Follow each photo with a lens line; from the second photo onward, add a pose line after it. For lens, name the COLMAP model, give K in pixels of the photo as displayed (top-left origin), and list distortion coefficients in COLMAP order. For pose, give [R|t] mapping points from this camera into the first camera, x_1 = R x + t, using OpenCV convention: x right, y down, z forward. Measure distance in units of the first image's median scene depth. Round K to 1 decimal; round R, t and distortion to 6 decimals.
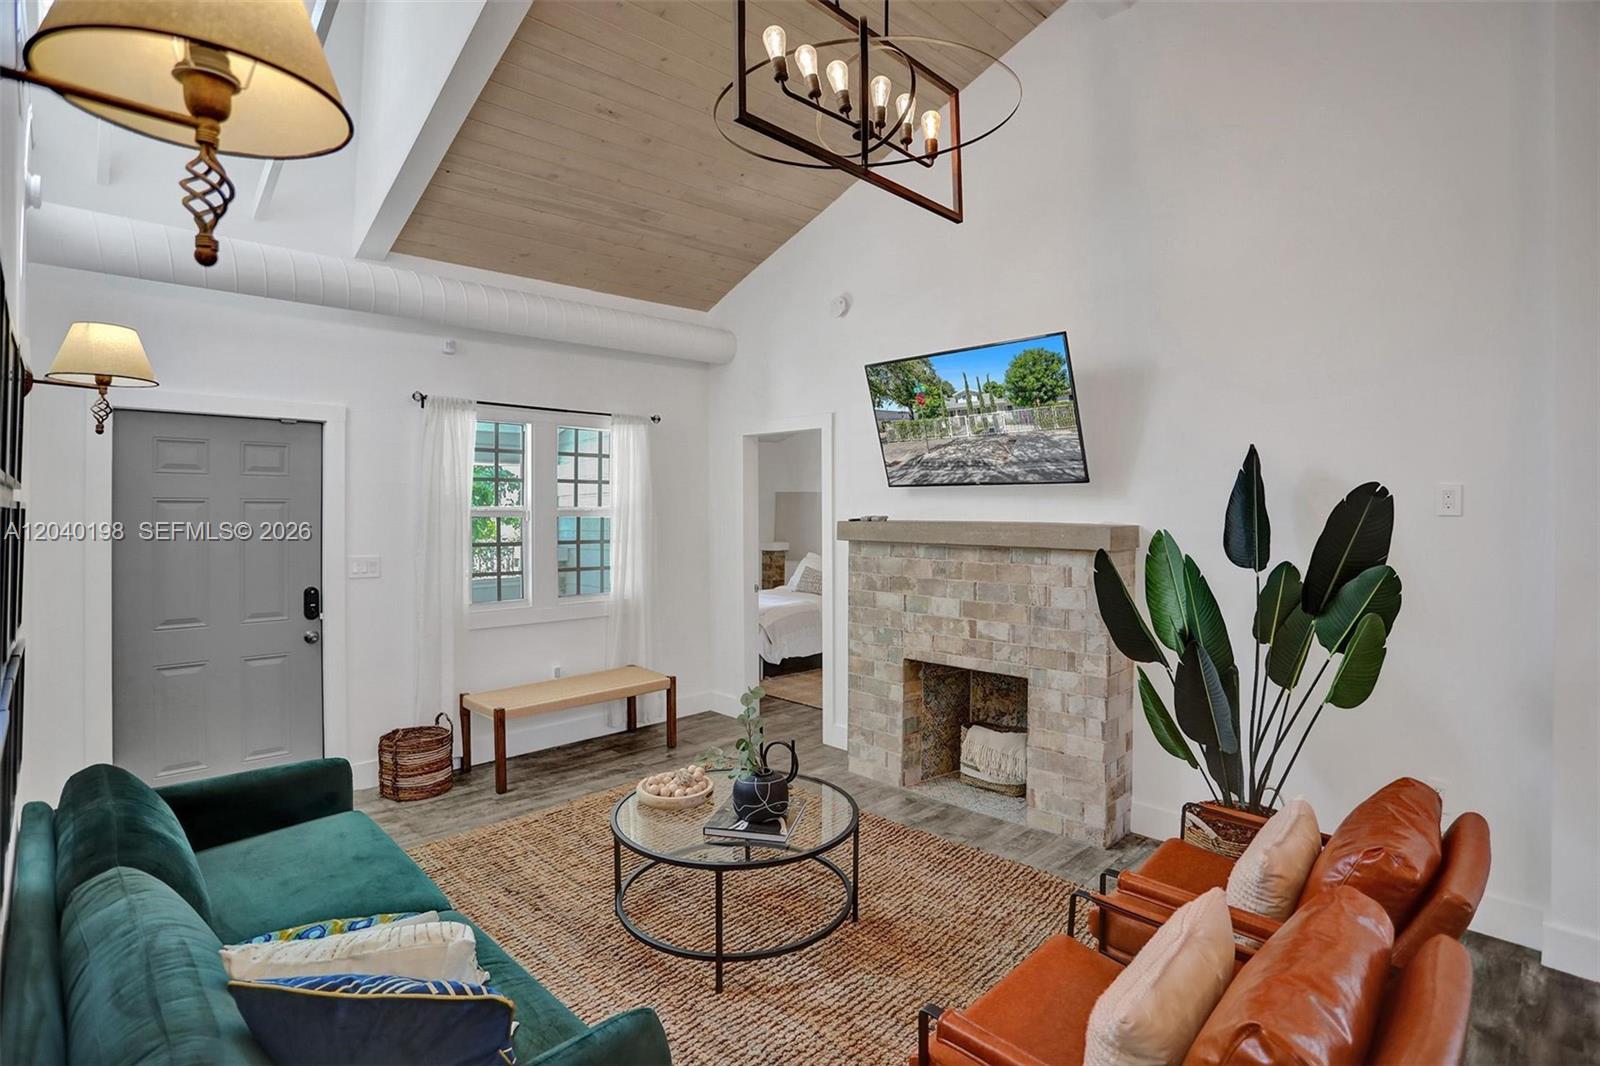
lens RADIAL K [[769.2, 0, 797.0], [0, 769.2, 514.3], [0, 0, 1]] dist [-0.033107, 0.000292]
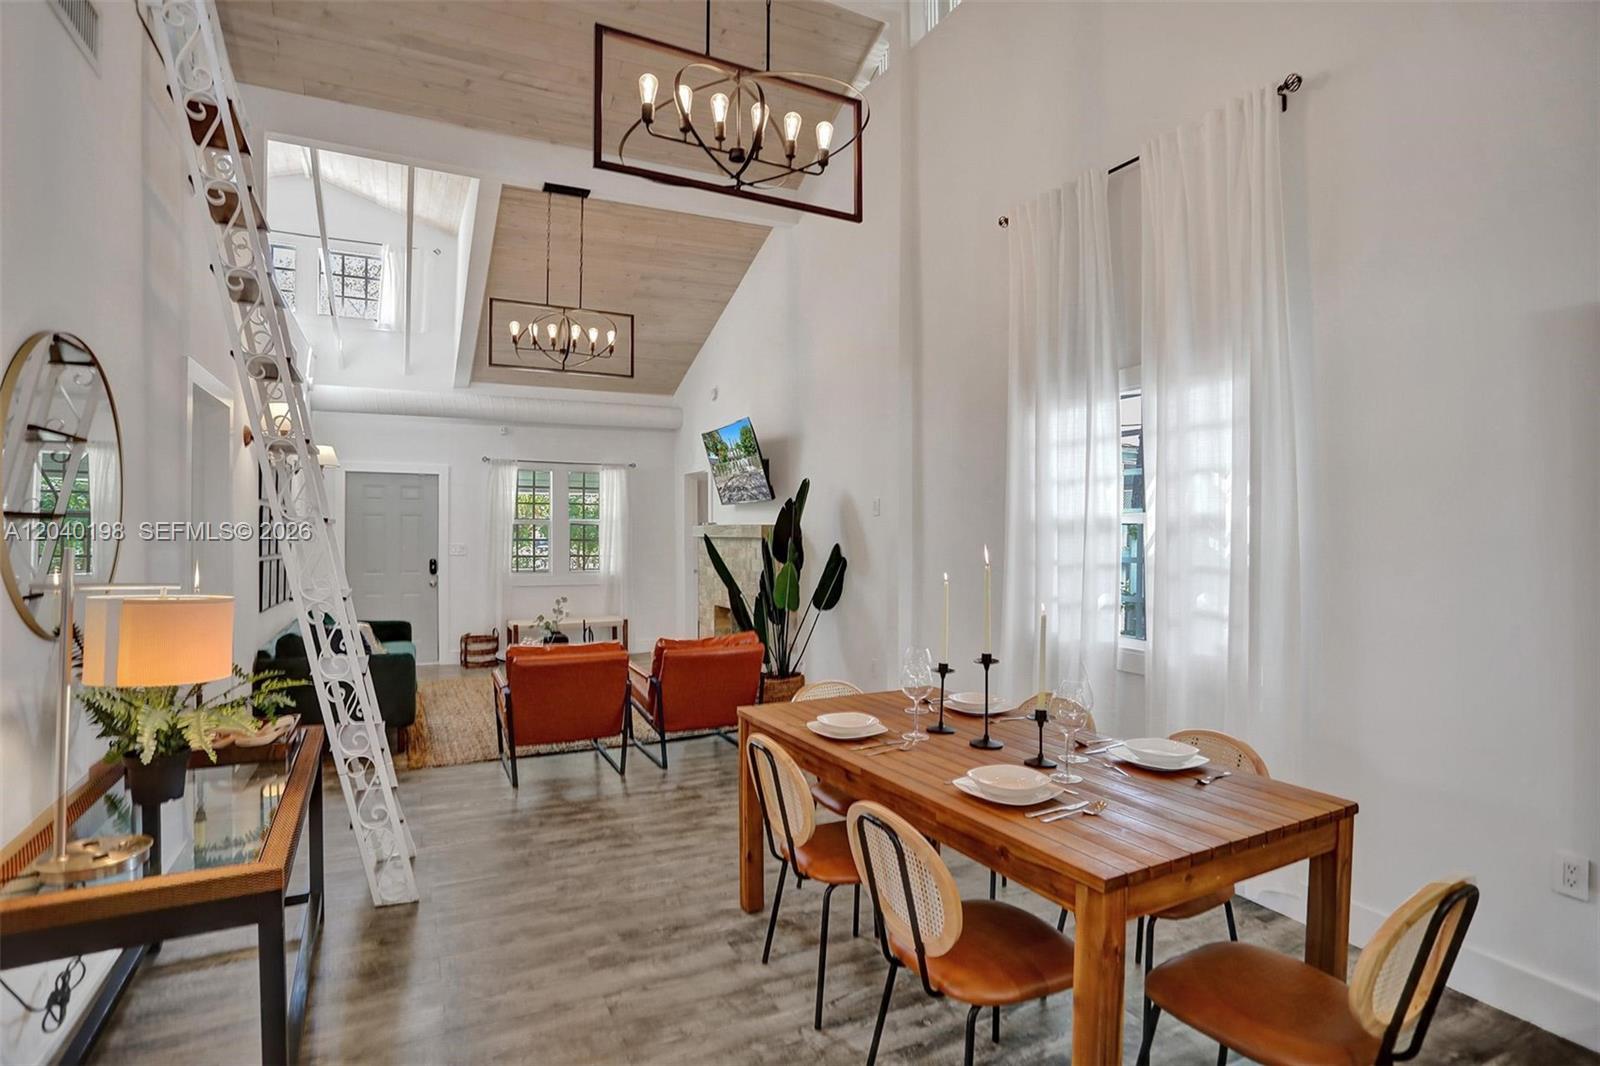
lens RADIAL K [[784.7, 0, 798.6], [0, 784.7, 553.3], [0, 0, 1]] dist [-0.072480, 0.030590]
pose [[0.954152, 0.006893, -0.299244, 0.860487], [-0.004855, 0.999960, 0.007552, 0.062287], [0.299284, -0.005753, 0.954147, -0.628466]]
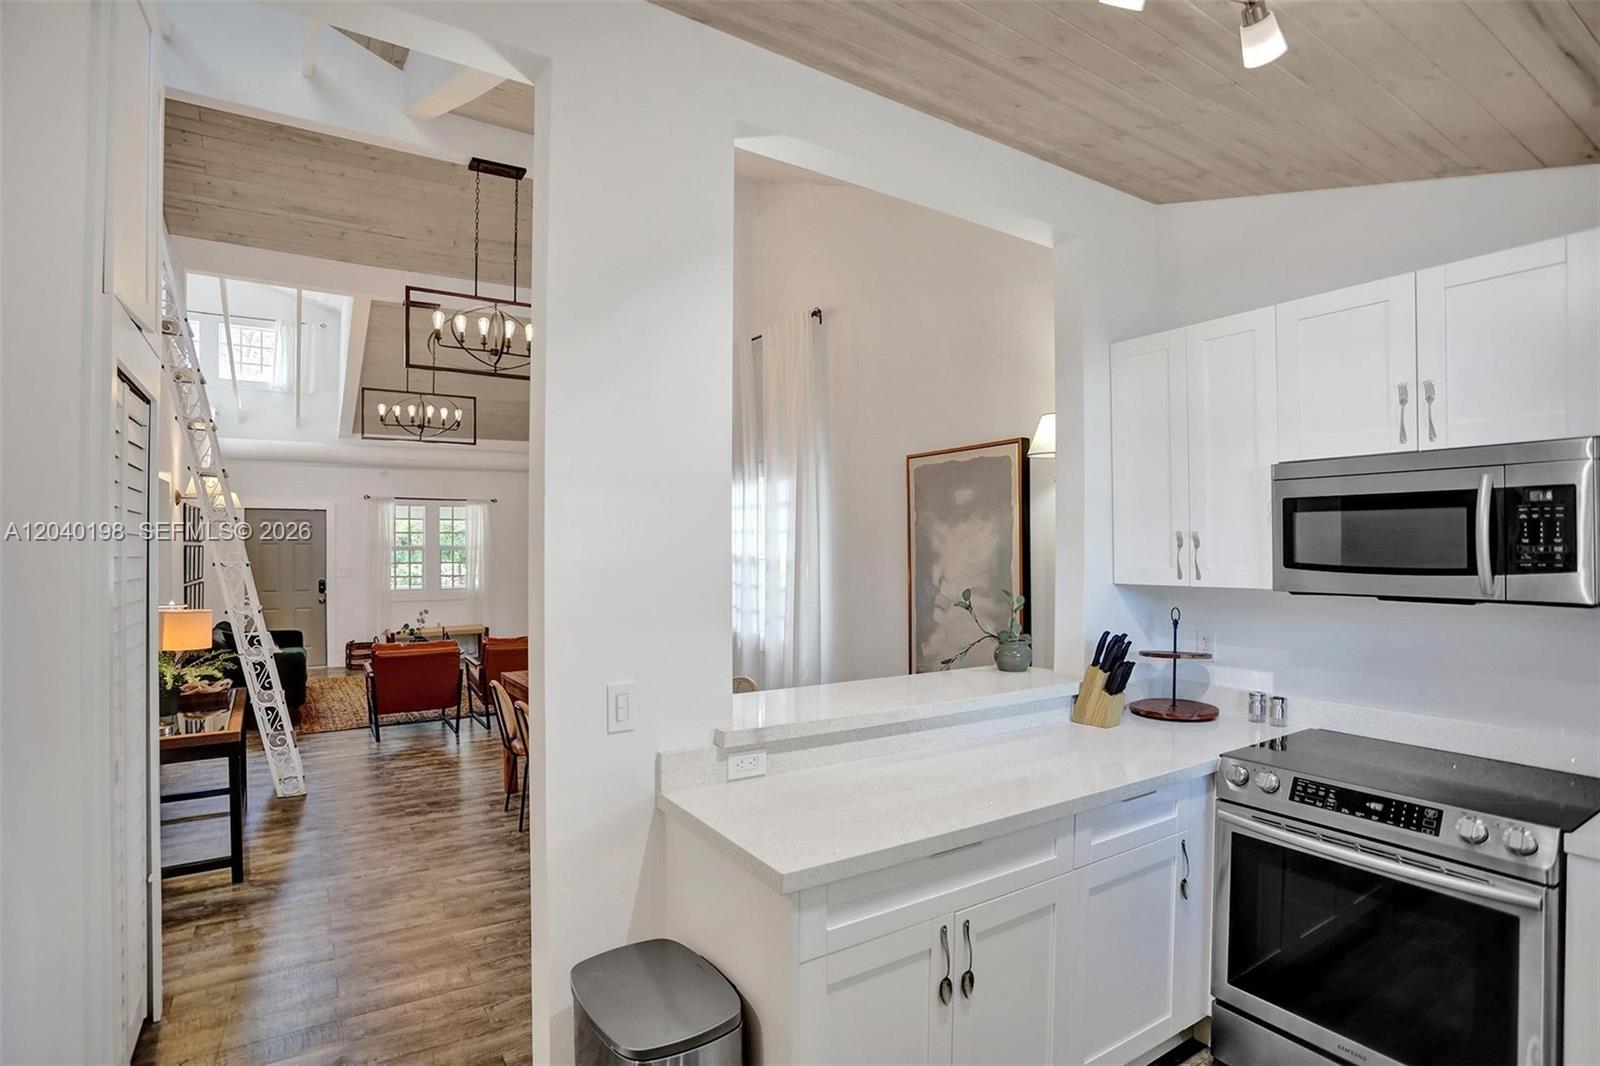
lens RADIAL K [[784.7, 0, 798.6], [0, 784.7, 553.3], [0, 0, 1]] dist [-0.072480, 0.030590]
pose [[0.980990, -0.006406, -0.193954, 1.282120], [0.005661, 0.999974, -0.004392, 0.031889], [0.193977, 0.003211, 0.981001, -1.058616]]
